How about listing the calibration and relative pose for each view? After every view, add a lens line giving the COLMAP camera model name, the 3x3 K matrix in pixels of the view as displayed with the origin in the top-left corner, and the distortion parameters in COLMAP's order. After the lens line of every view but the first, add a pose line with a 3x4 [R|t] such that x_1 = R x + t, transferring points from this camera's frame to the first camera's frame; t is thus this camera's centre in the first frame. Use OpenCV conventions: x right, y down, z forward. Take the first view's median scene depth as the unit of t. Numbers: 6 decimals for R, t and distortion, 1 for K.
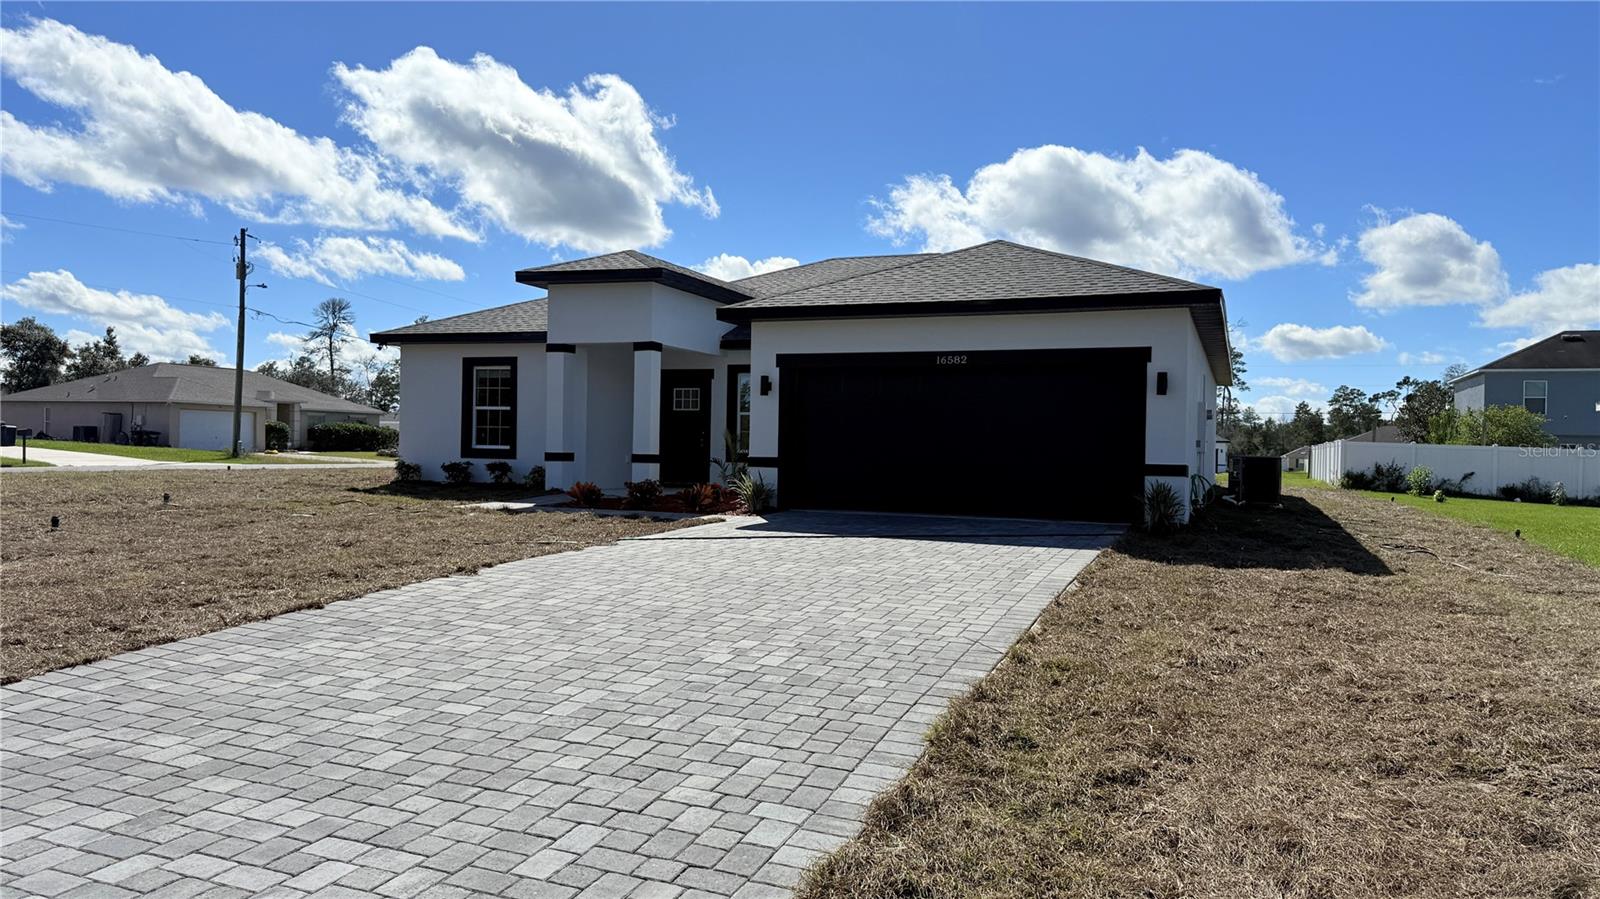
lens RADIAL K [[1148.7, 0, 800.0], [0, 1148.7, 449.5], [0, 0, 1]] dist [0.092926, -0.130132]
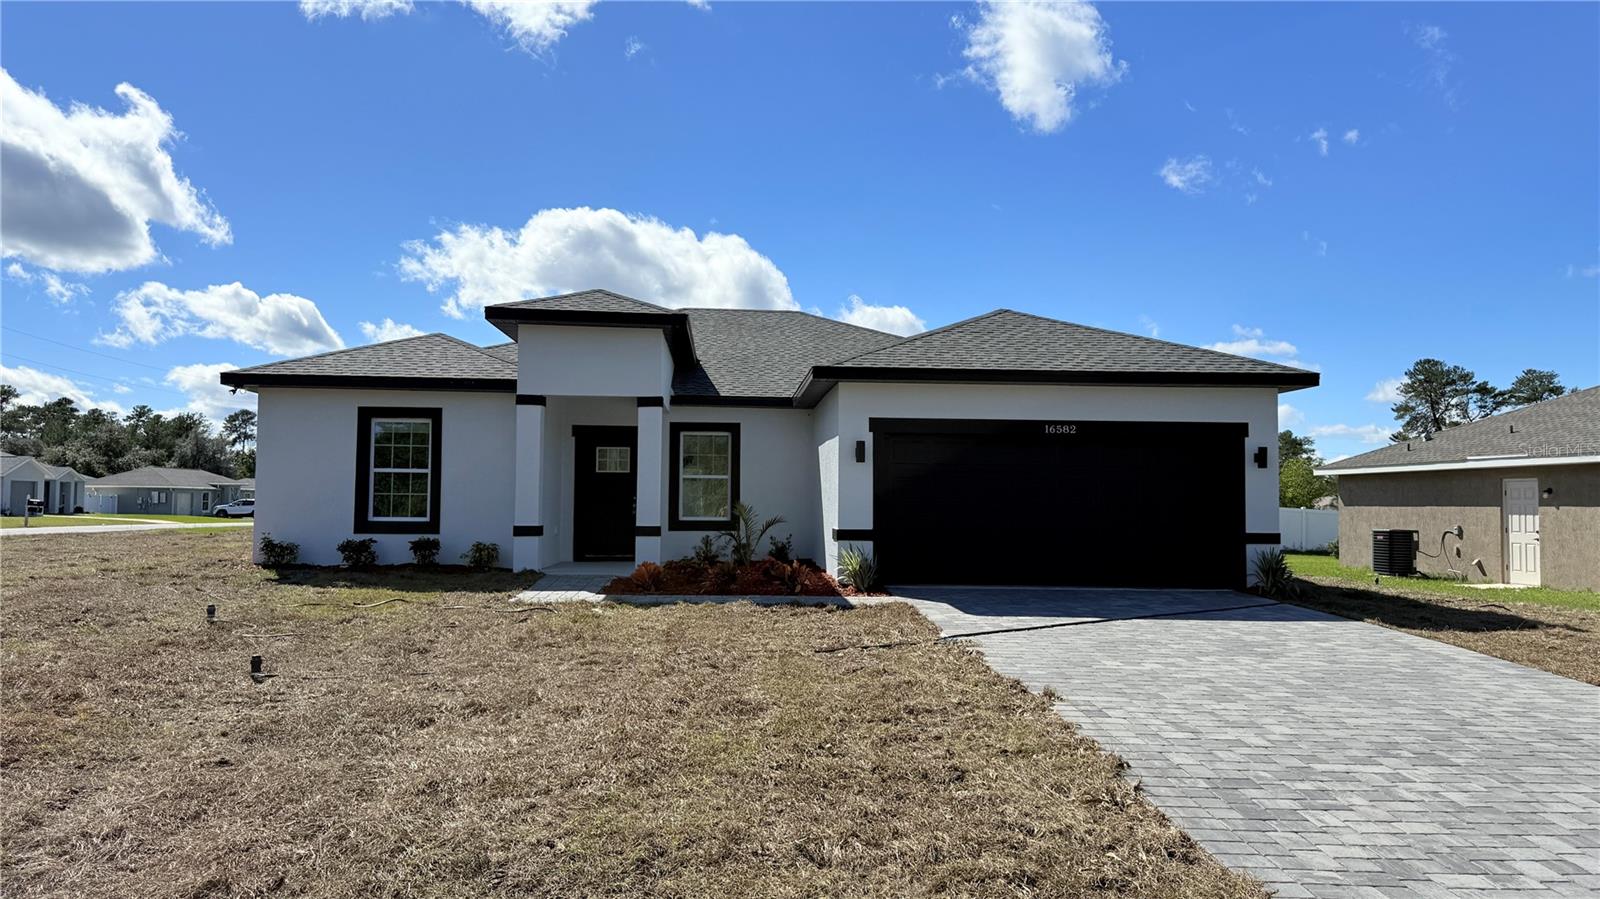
lens RADIAL K [[1100.8, 0, 800.0], [0, 1100.8, 449.5], [0, 0, 1]] dist [0.097855, -0.104778]
pose [[0.893209, 0.012496, 0.449468, -0.733045], [0.007020, 0.999104, -0.041726, -0.032817], [-0.449587, 0.040425, 0.892321, 0.370144]]
